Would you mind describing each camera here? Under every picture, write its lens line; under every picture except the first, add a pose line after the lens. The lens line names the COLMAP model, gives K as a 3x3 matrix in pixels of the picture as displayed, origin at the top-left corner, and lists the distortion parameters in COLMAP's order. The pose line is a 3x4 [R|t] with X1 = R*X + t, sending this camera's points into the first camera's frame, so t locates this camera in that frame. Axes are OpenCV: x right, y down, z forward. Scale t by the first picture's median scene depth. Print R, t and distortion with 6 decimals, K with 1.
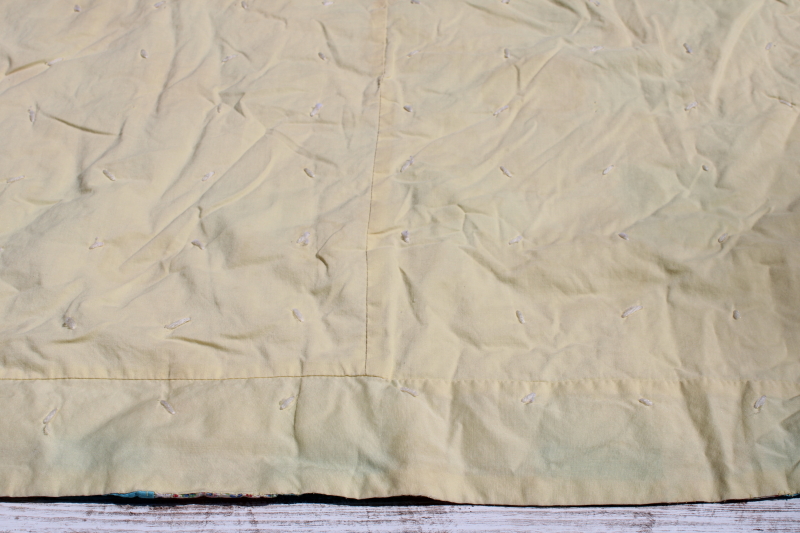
lens RADIAL K [[1180.1, 0, 401.9], [0, 1180.1, 266.1], [0, 0, 1]] dist [-0.032026, 0.000000]
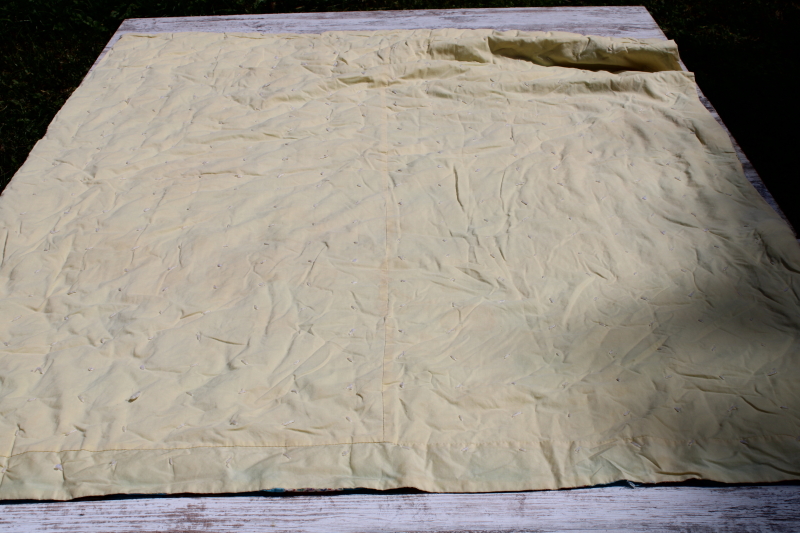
lens RADIAL K [[1180.1, 0, 399.3], [0, 1180.1, 266.7], [0, 0, 1]] dist [-0.032026, 0.000000]
pose [[0.999748, -0.012224, 0.018841, -0.035531], [0.017367, 0.952692, -0.303440, 0.381350], [-0.014240, 0.303690, 0.952664, -0.918781]]
